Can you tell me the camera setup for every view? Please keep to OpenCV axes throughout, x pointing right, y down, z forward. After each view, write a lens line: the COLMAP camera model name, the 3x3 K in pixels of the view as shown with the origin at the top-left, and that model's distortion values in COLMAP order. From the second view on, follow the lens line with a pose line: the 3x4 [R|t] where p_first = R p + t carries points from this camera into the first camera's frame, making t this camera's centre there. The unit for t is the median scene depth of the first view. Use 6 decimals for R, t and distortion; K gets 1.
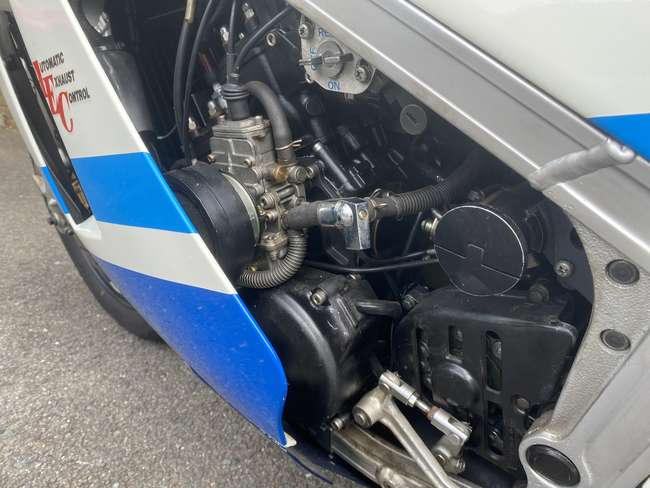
lens RADIAL K [[511.0, 0, 326.2], [0, 511.0, 245.8], [0, 0, 1]] dist [0.010089, -0.022254]
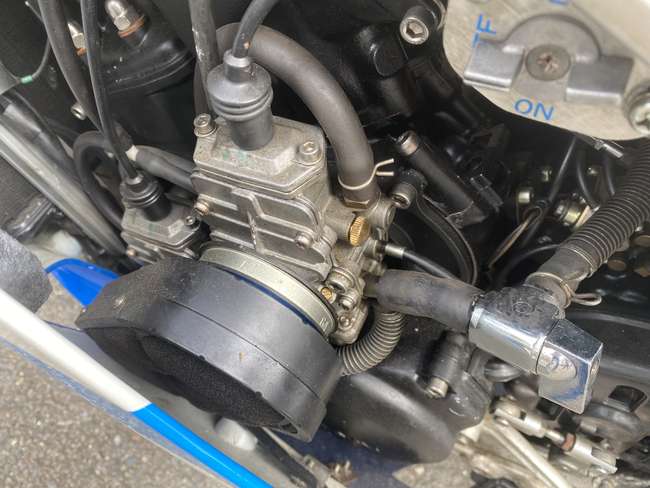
lens RADIAL K [[511.0, 0, 323.3], [0, 511.0, 243.6], [0, 0, 1]] dist [0.010089, -0.022254]
pose [[0.964102, -0.229713, 0.133185, -0.187712], [0.137503, 0.860999, 0.489666, -0.370084], [-0.227155, -0.453775, 0.861678, 0.541105]]
